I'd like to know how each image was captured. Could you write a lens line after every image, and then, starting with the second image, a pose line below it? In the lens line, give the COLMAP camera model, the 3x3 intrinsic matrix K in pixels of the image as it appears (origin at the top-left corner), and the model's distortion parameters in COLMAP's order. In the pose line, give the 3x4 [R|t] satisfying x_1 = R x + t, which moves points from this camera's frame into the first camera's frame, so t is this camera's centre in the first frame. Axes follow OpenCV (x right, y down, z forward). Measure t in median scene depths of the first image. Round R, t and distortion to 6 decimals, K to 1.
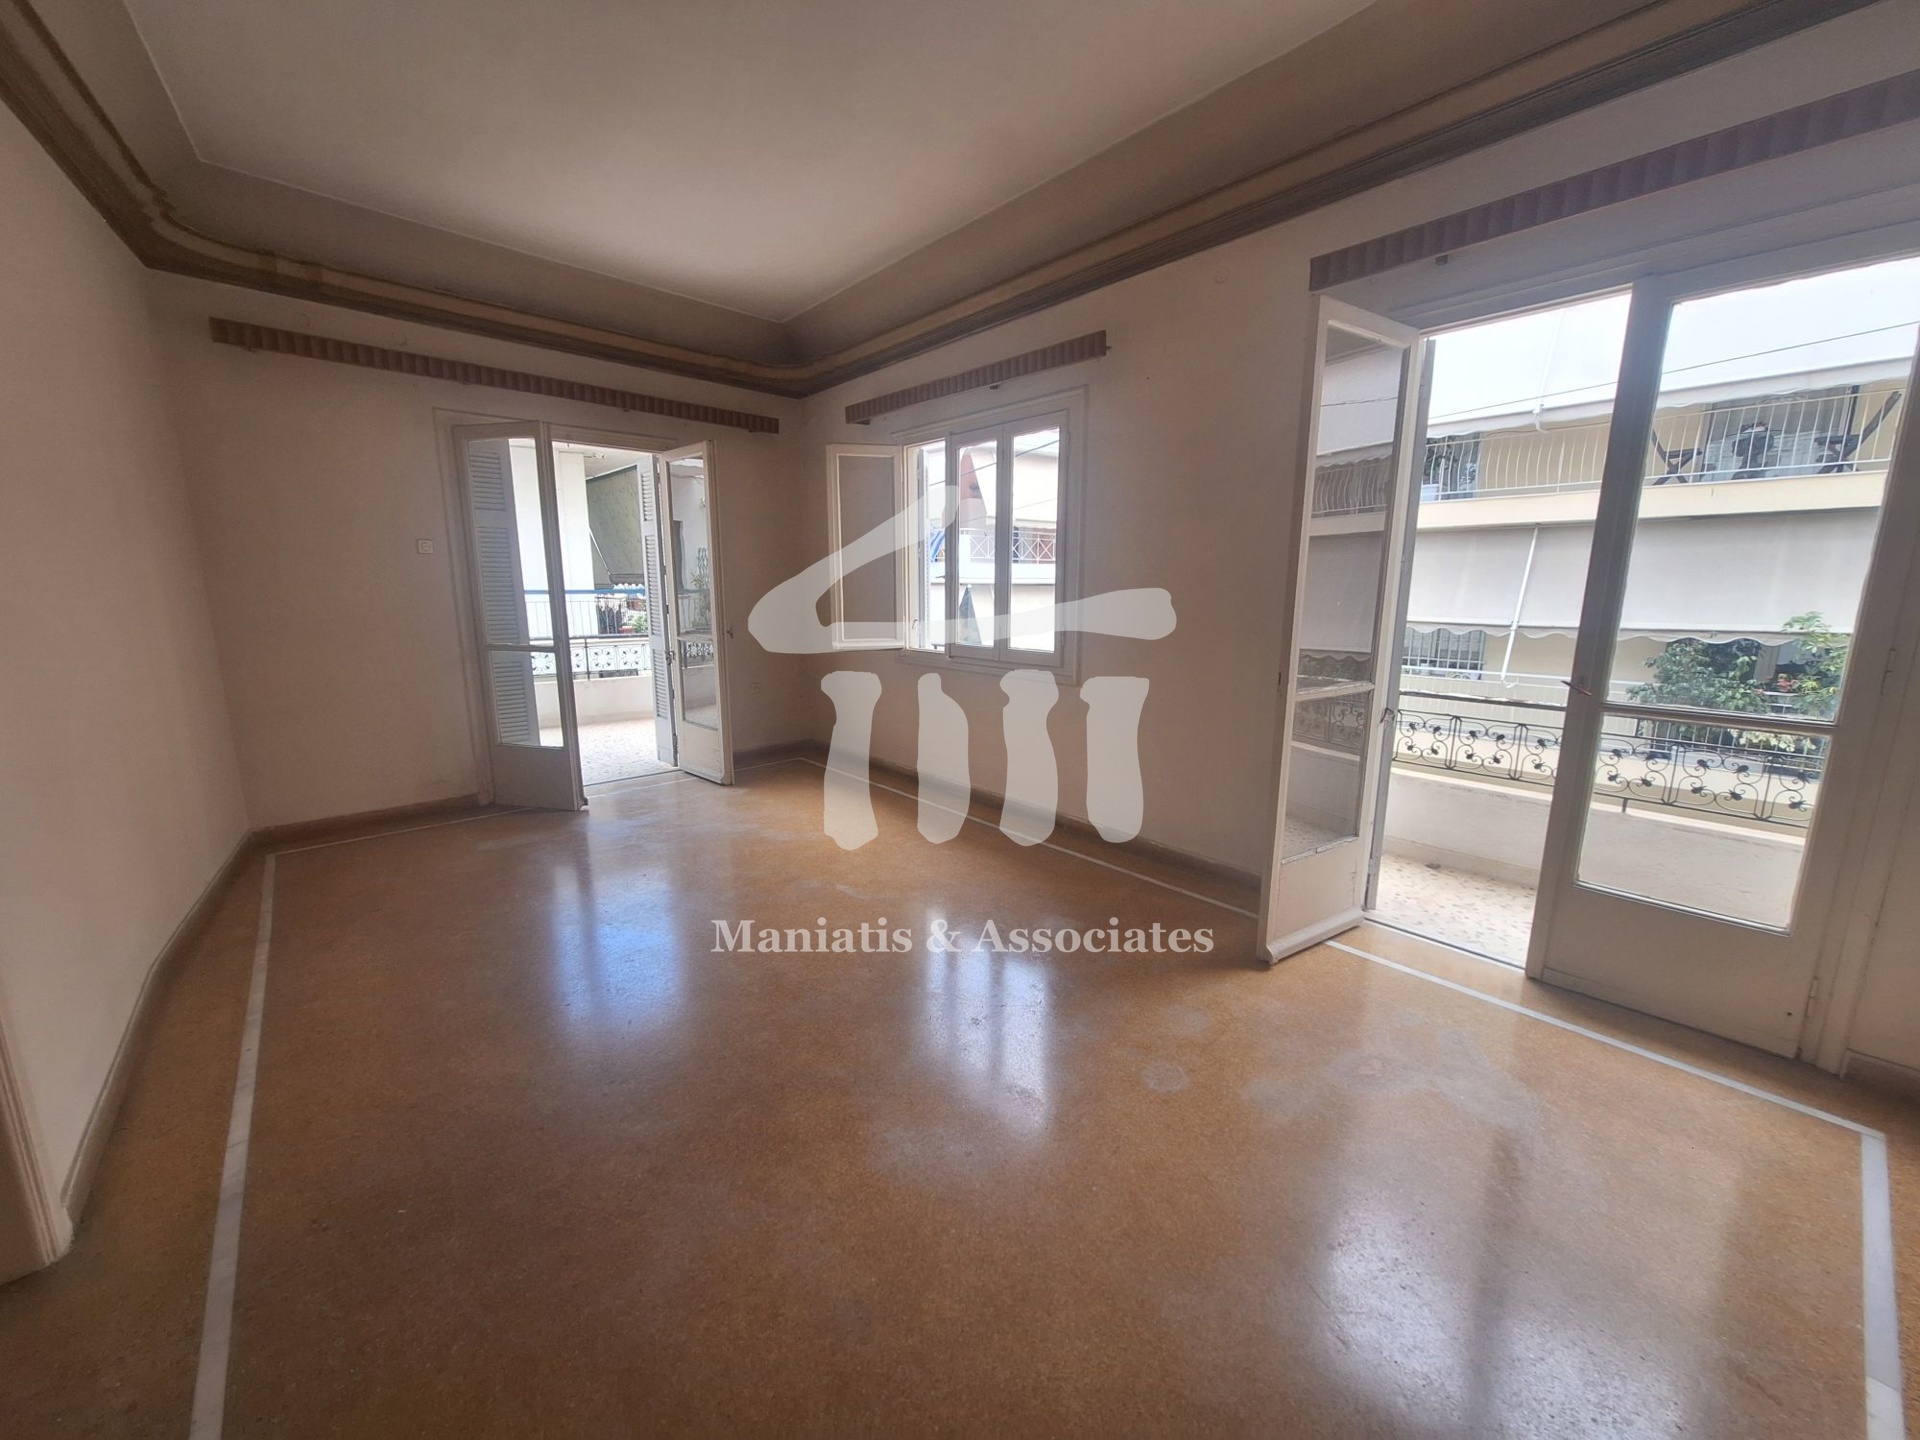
lens RADIAL K [[748.2, 0, 958.8], [0, 748.2, 718.3], [0, 0, 1]] dist [-0.002232, 0.000497]
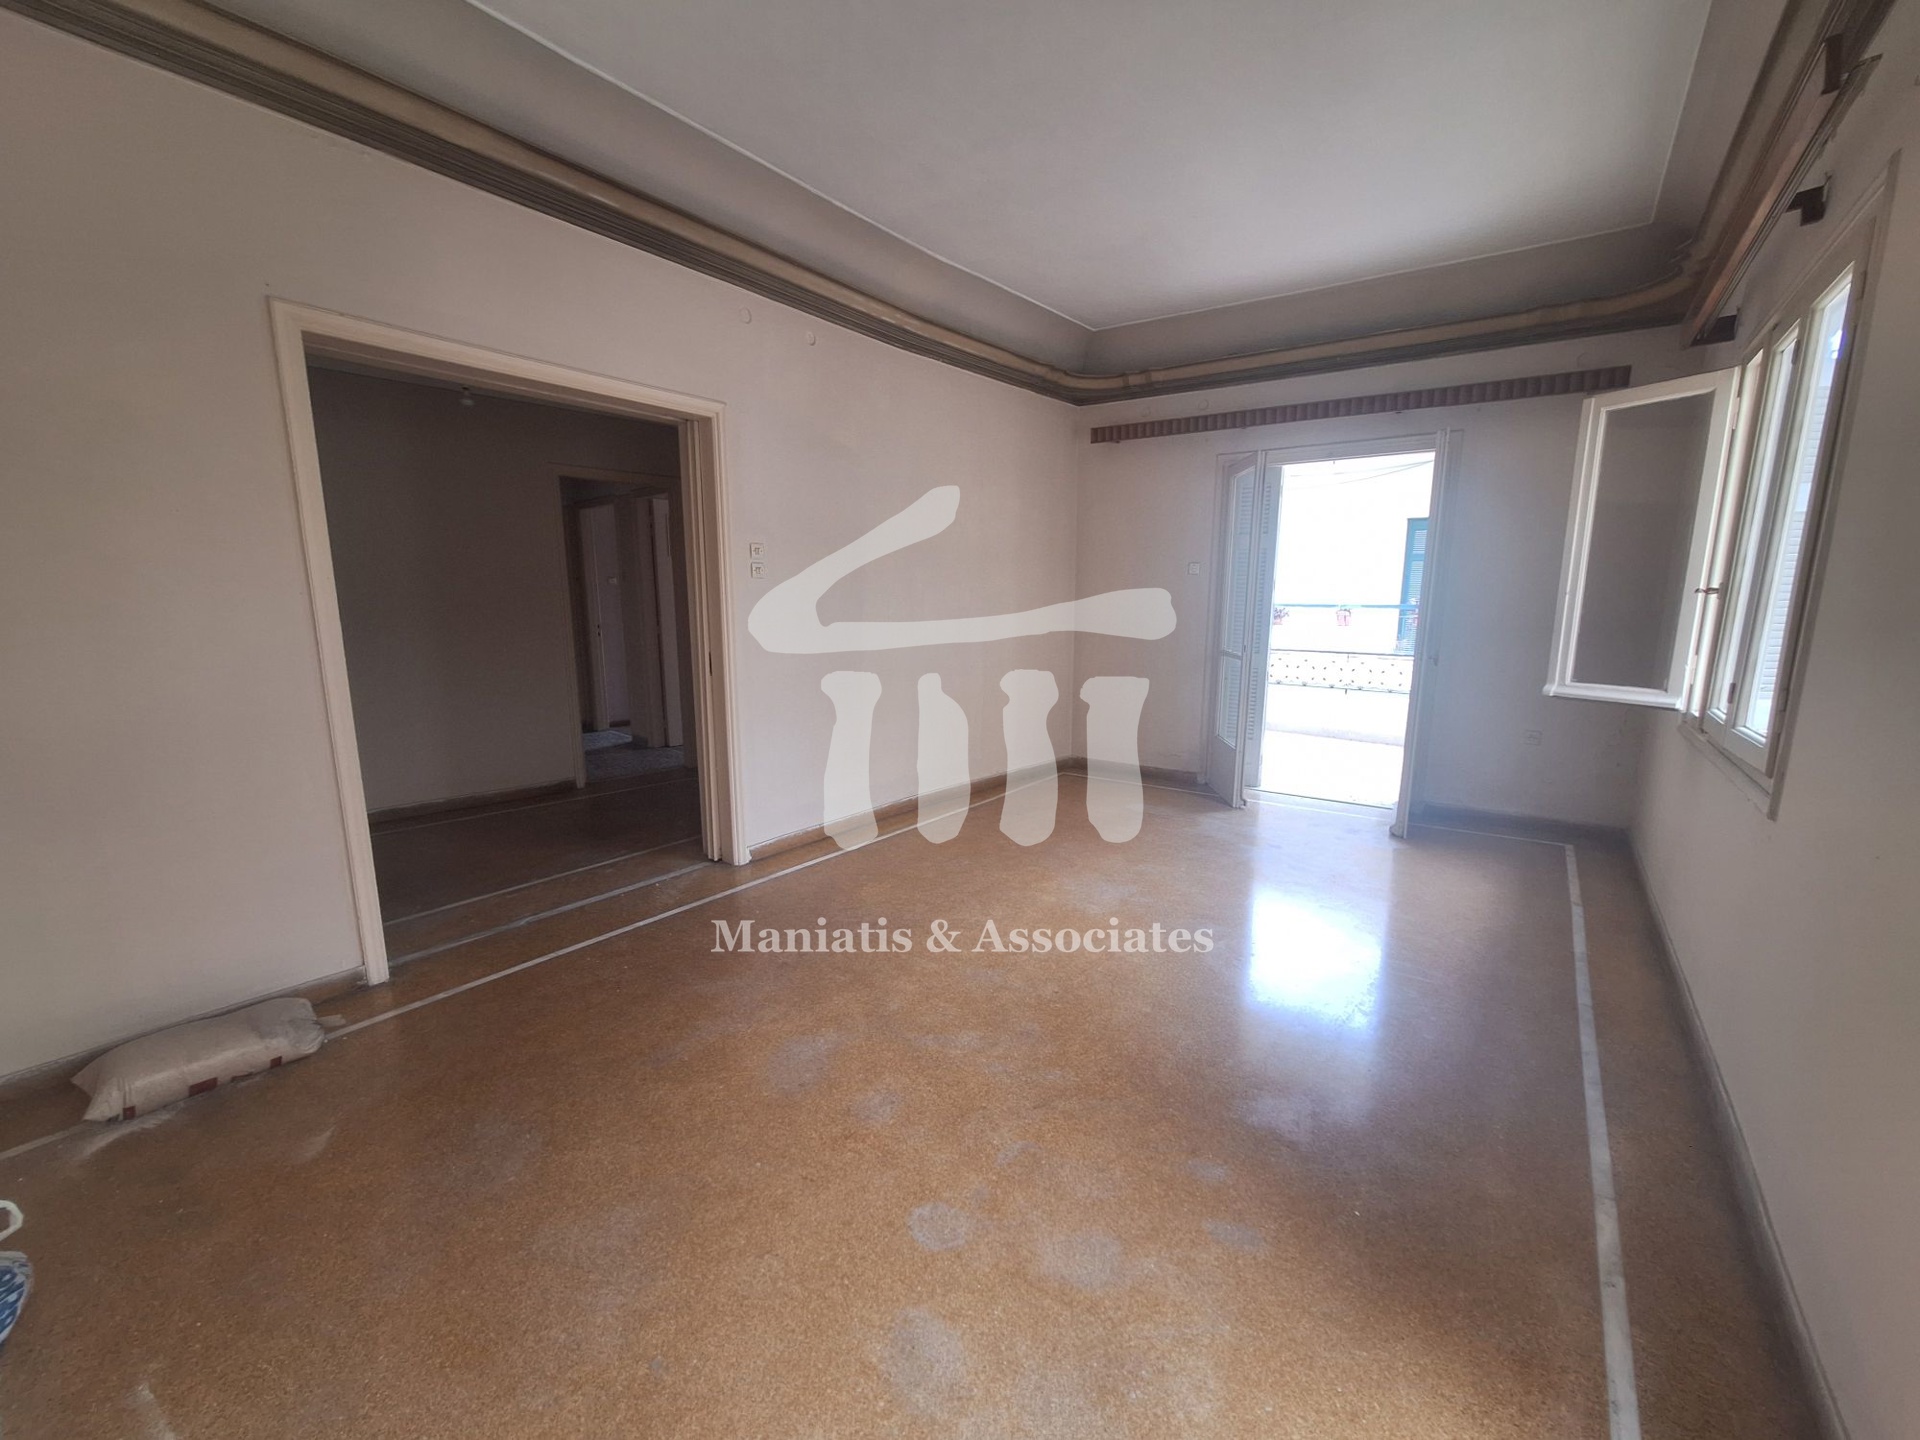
lens RADIAL K [[748.2, 0, 958.7], [0, 748.2, 721.2], [0, 0, 1]] dist [-0.002232, 0.000497]
pose [[0.196898, 0.153889, -0.968271, 0.459424], [-0.192602, 0.974432, 0.115703, -0.048399], [0.961320, 0.163709, 0.221503, 0.384989]]
